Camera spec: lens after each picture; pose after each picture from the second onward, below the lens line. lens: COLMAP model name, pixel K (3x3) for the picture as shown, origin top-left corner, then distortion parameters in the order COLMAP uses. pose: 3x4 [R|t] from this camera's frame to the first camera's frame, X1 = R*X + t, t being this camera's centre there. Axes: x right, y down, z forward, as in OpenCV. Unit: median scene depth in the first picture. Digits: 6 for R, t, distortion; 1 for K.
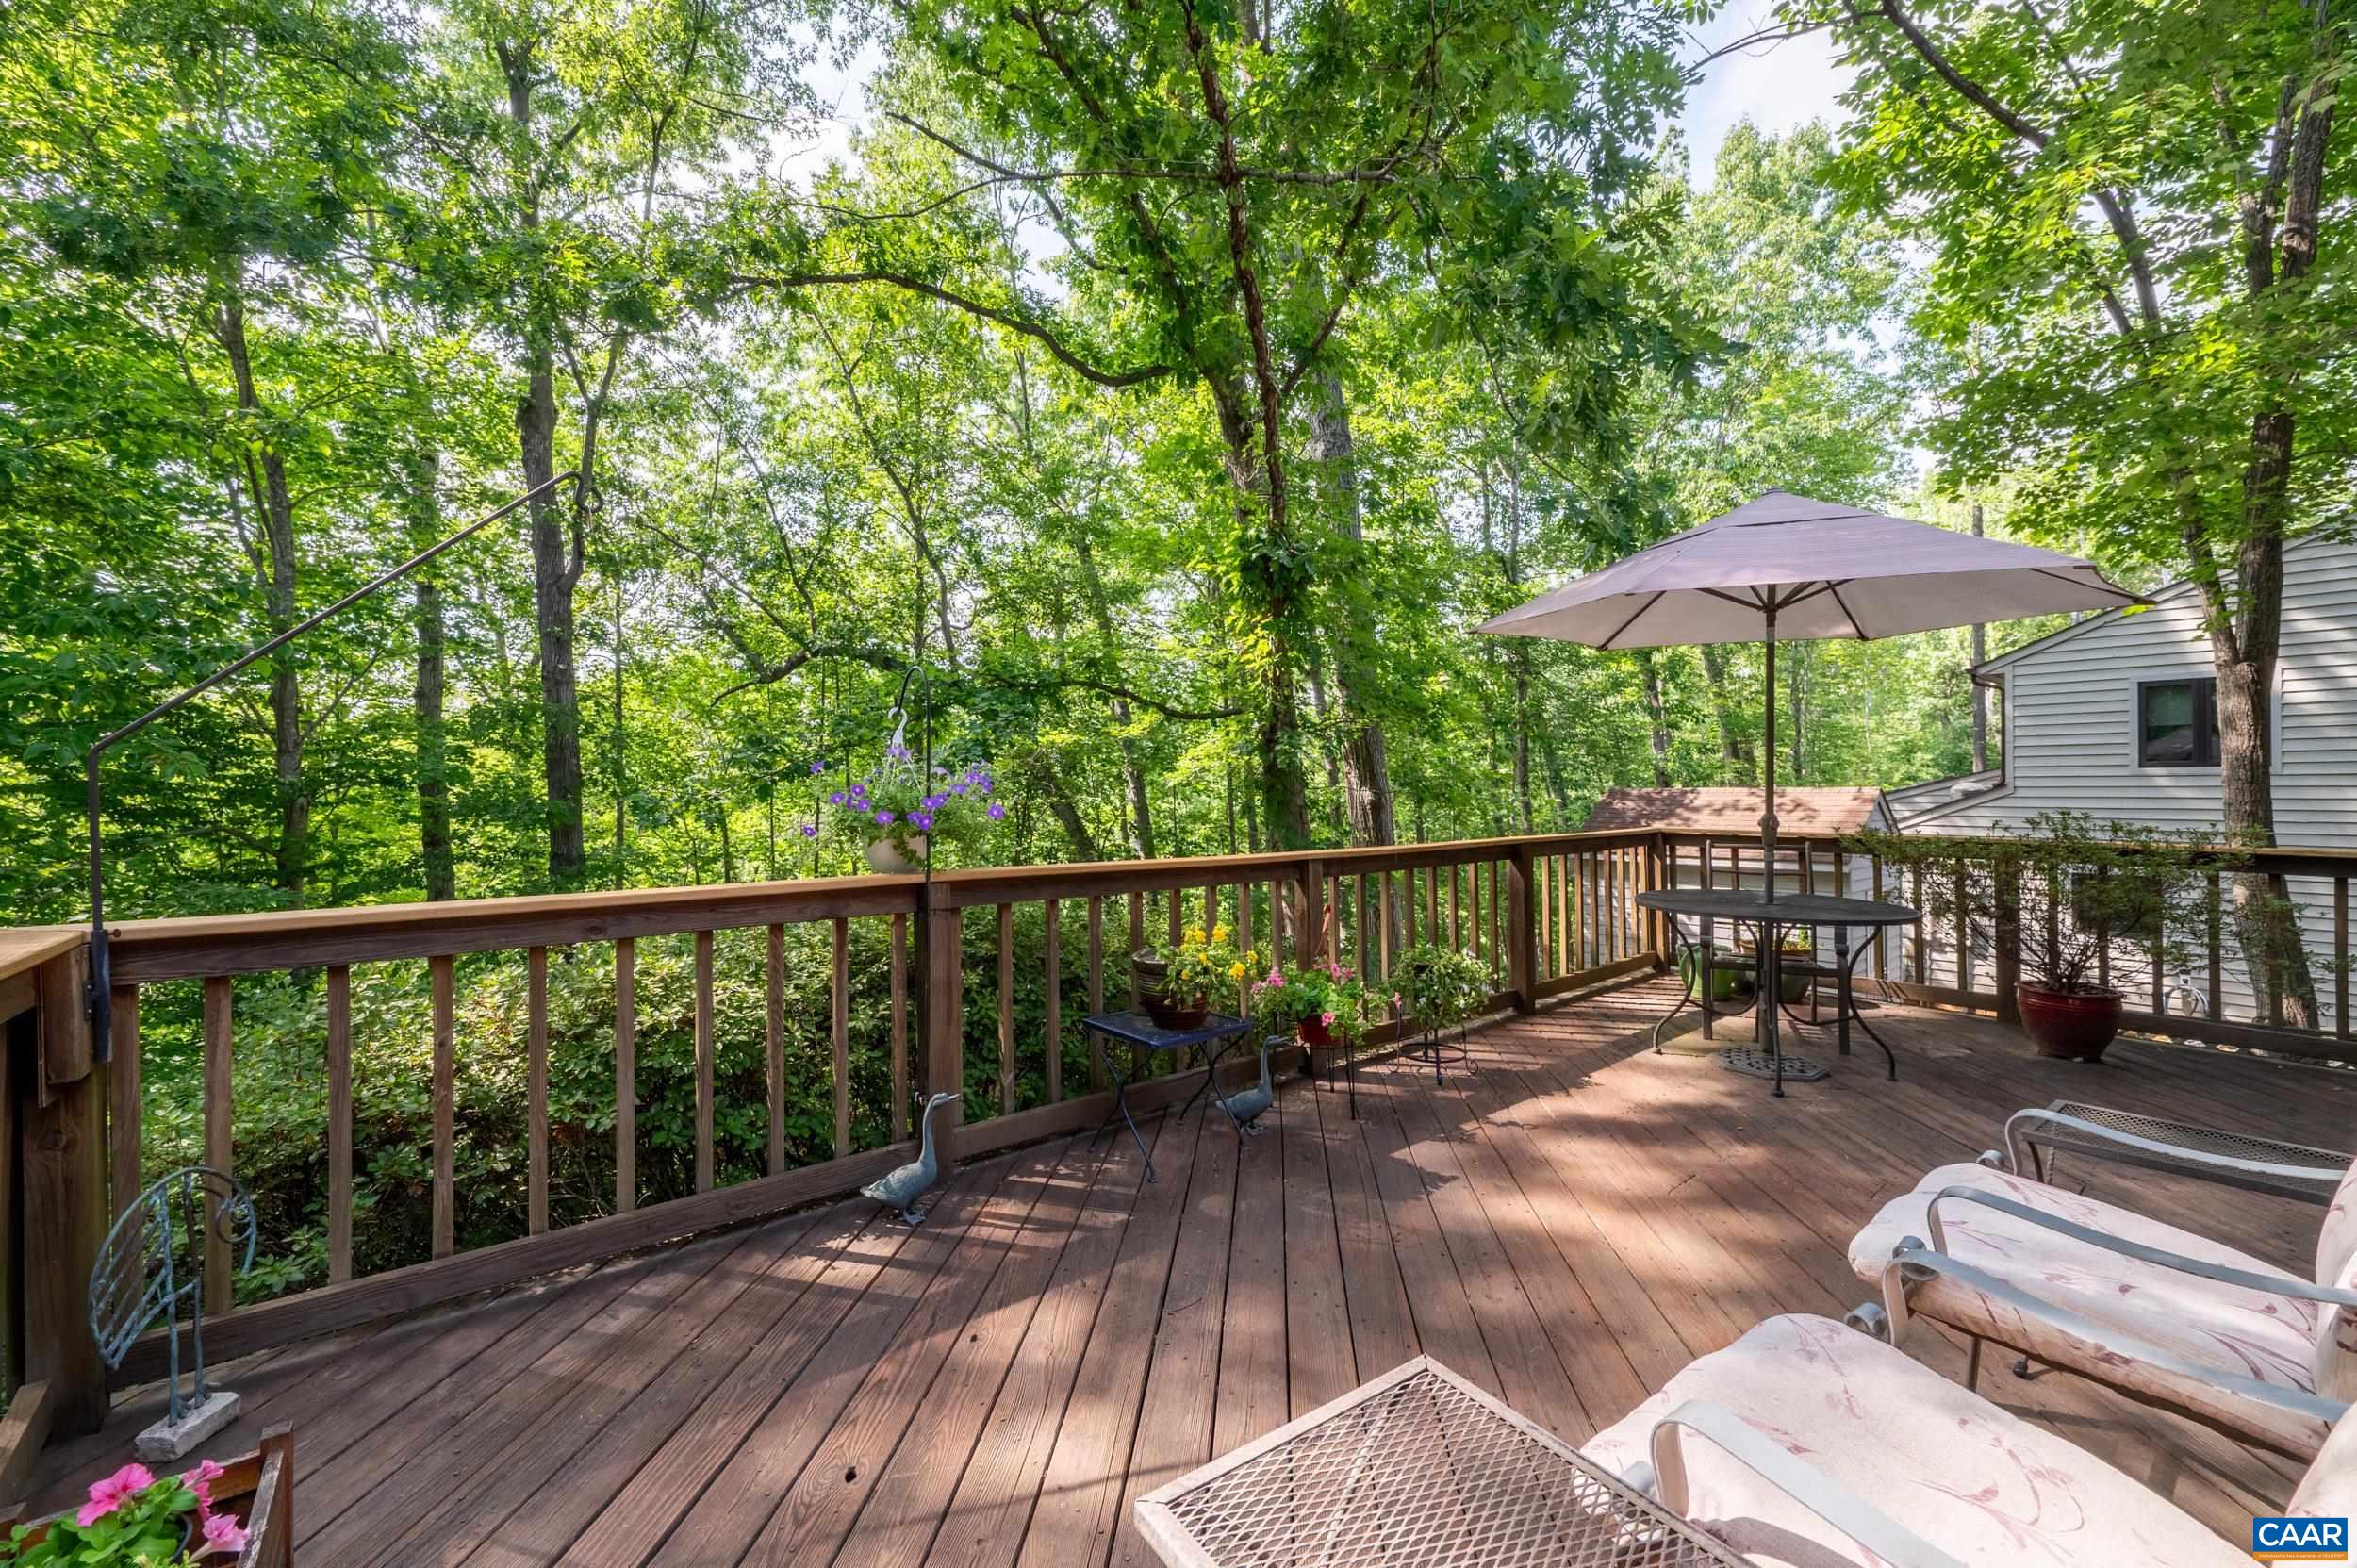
lens RADIAL K [[922.1, 0, 1178.4], [0, 922.1, 787.3], [0, 0, 1]] dist [0.000587, 0.000132]
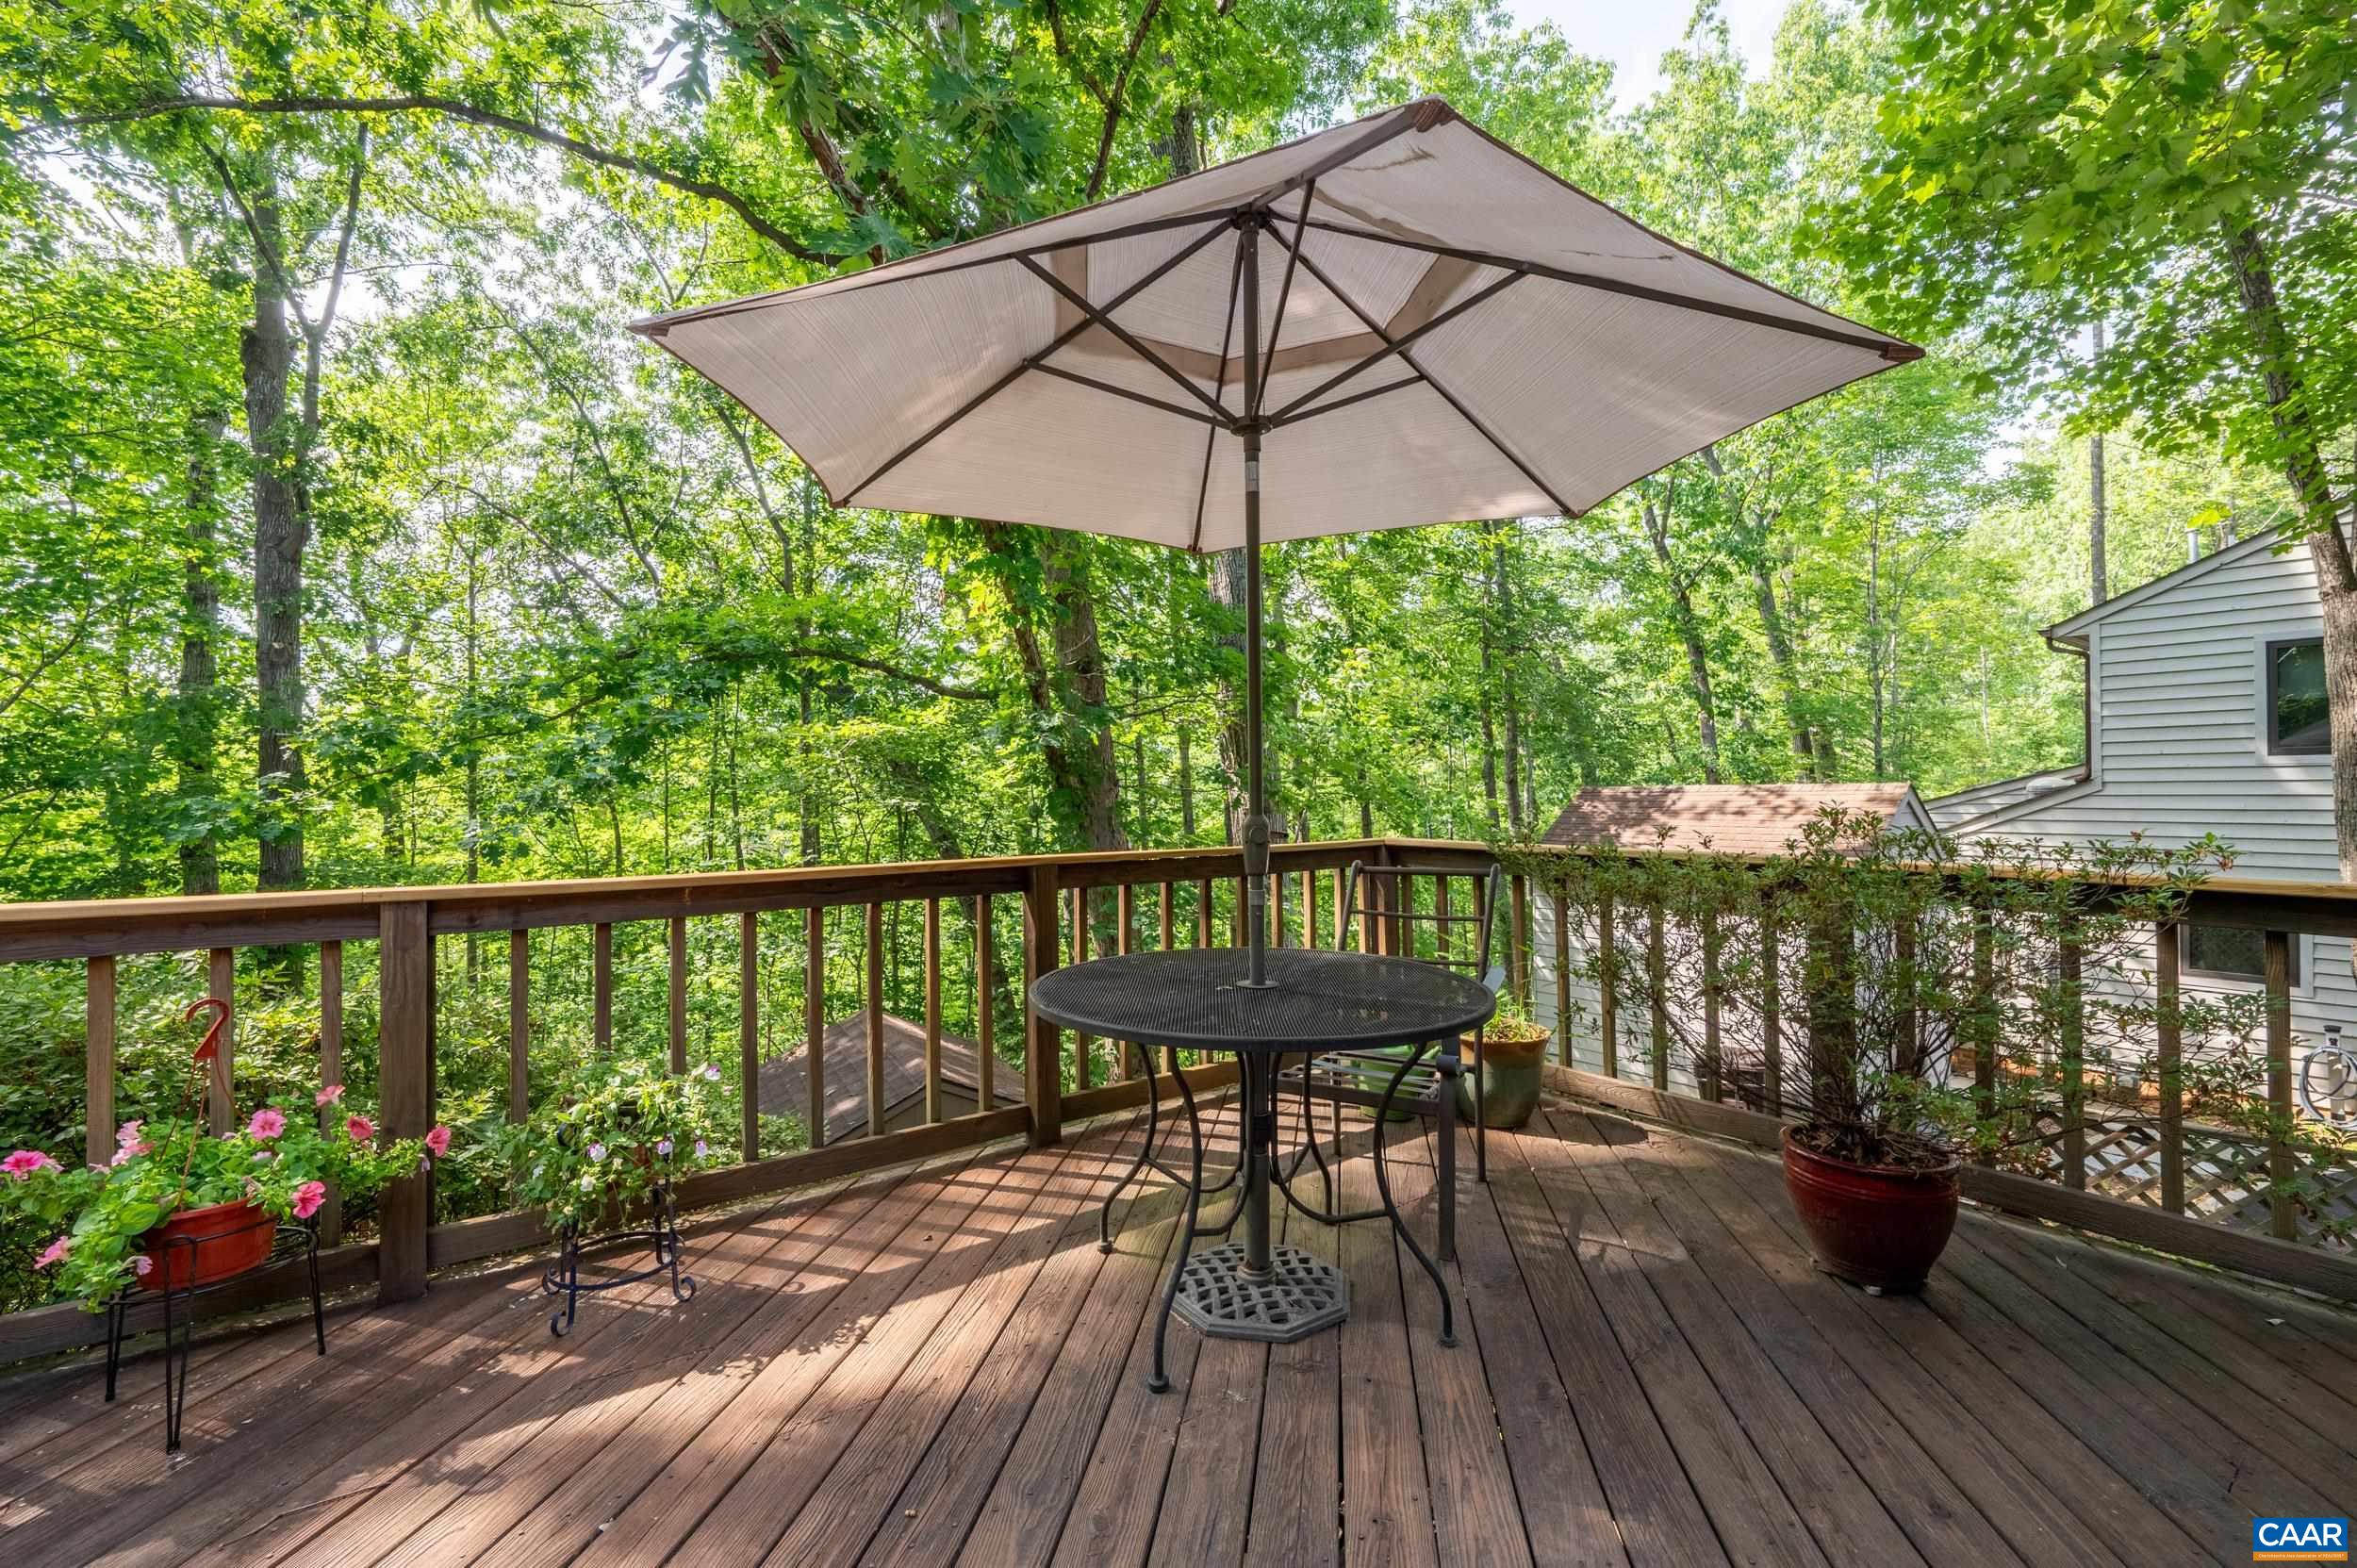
lens RADIAL K [[996.8, 0, 1181.1], [0, 996.8, 785.3], [0, 0, 1]] dist [-0.000370, 0.000912]
pose [[0.998186, -0.002269, -0.060161, 0.298823], [0.001958, 0.999984, -0.005232, 0.006374], [0.060172, 0.005105, 0.998175, 0.201118]]
